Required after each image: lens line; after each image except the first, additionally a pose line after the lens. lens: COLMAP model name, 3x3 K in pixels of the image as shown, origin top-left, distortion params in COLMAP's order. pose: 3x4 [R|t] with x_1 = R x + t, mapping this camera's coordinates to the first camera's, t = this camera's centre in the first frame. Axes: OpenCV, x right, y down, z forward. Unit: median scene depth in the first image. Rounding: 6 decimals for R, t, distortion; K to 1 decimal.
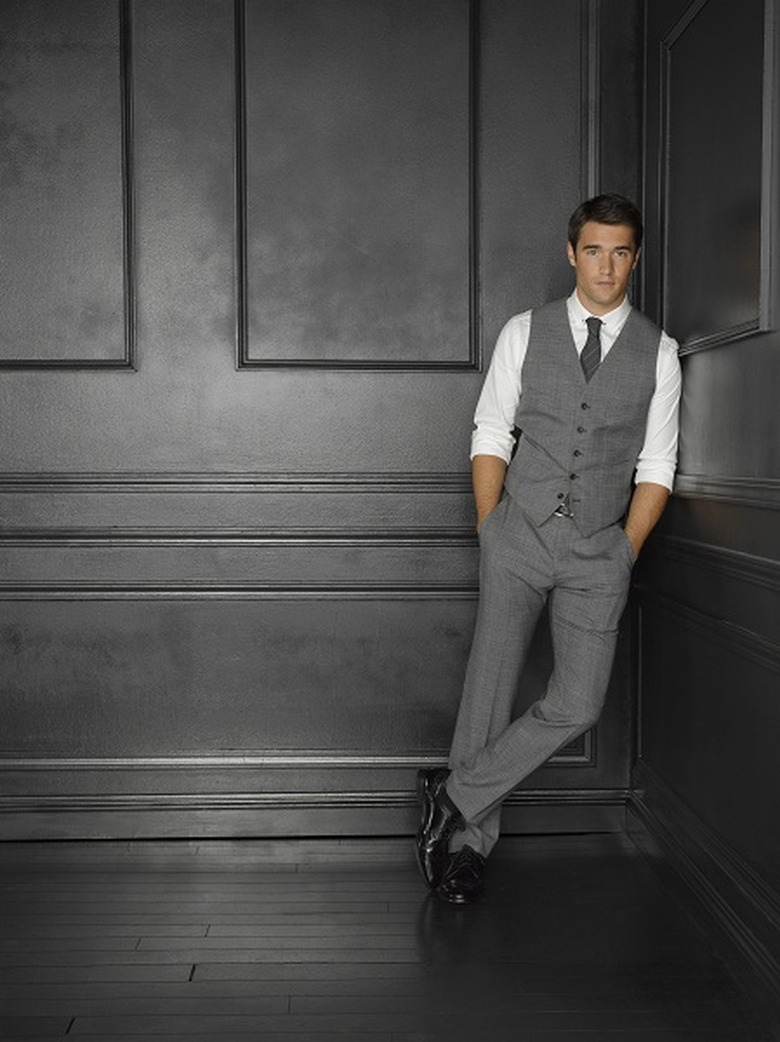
lens RADIAL K [[2398.9, 0, 421.8], [0, 2398.9, 592.1], [0, 0, 1]] dist [0.050311, 0.000000]
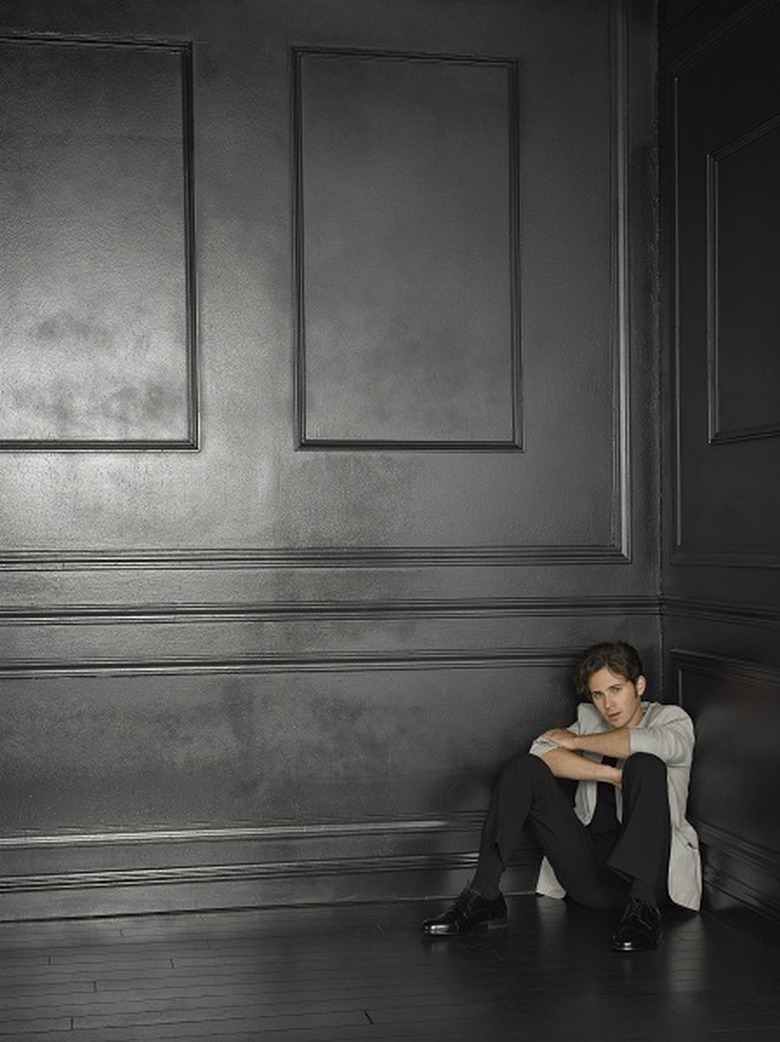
lens RADIAL K [[2413.5, 0, 388.4], [0, 2413.5, 527.9], [0, 0, 1]] dist [0.023075, 0.000000]
pose [[0.977239, -0.007705, 0.212000, -0.259217], [0.020189, 0.998182, -0.056783, 0.001056], [-0.211177, 0.059771, 0.975619, -0.023866]]
